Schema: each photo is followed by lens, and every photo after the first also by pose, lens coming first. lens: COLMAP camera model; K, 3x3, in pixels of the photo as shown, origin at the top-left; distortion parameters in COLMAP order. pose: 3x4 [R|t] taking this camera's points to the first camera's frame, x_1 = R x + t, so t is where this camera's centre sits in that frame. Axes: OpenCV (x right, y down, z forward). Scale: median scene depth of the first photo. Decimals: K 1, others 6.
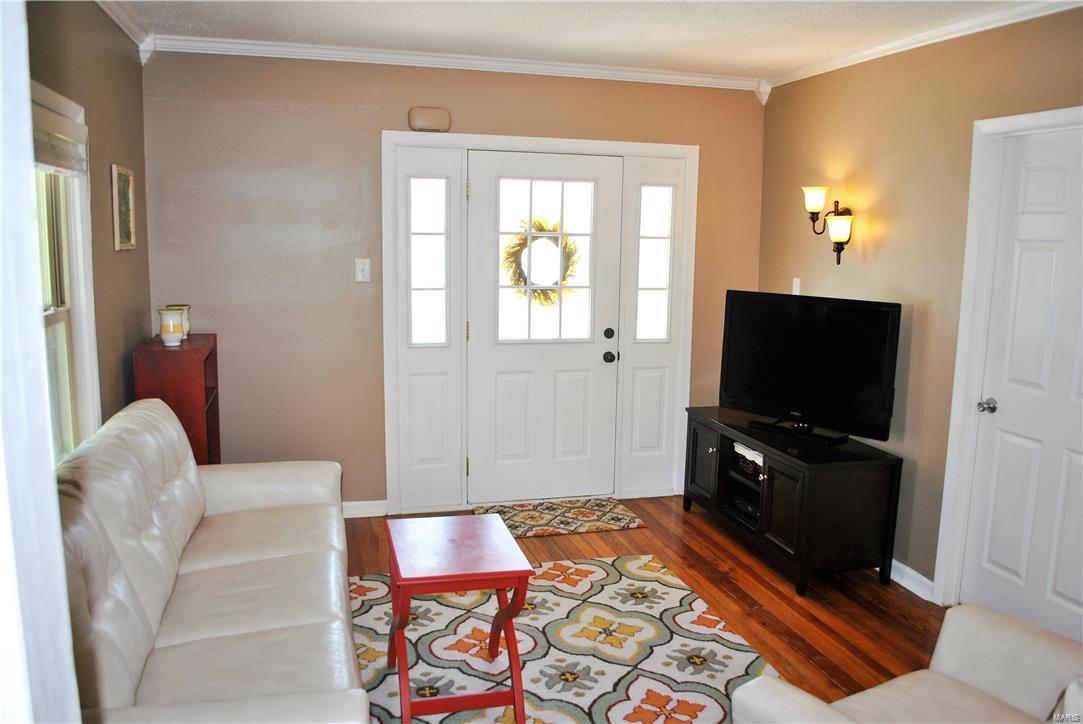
lens RADIAL K [[866.6, 0, 542.1], [0, 866.6, 360.4], [0, 0, 1]] dist [-0.072570, 0.014177]
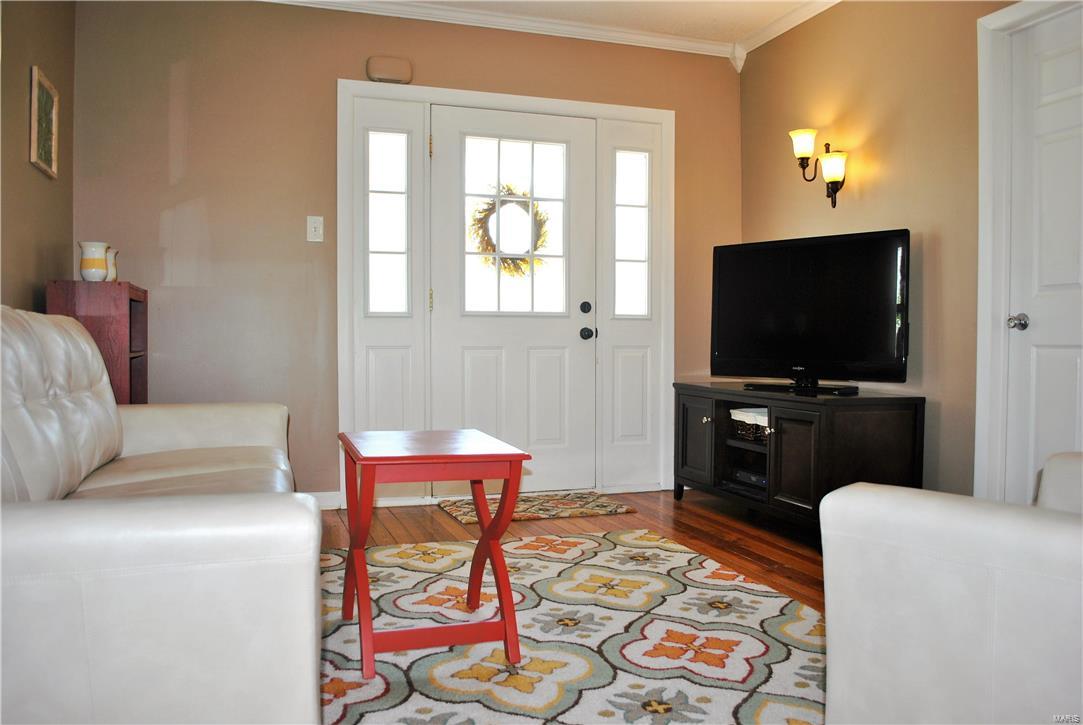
lens RADIAL K [[866.6, 0, 540.1], [0, 866.6, 362.5], [0, 0, 1]] dist [-0.072570, 0.014177]
pose [[0.998311, -0.015697, 0.055927, -0.026428], [0.022565, 0.991979, -0.124372, 0.160171], [-0.053526, 0.125424, 0.990658, 0.116886]]
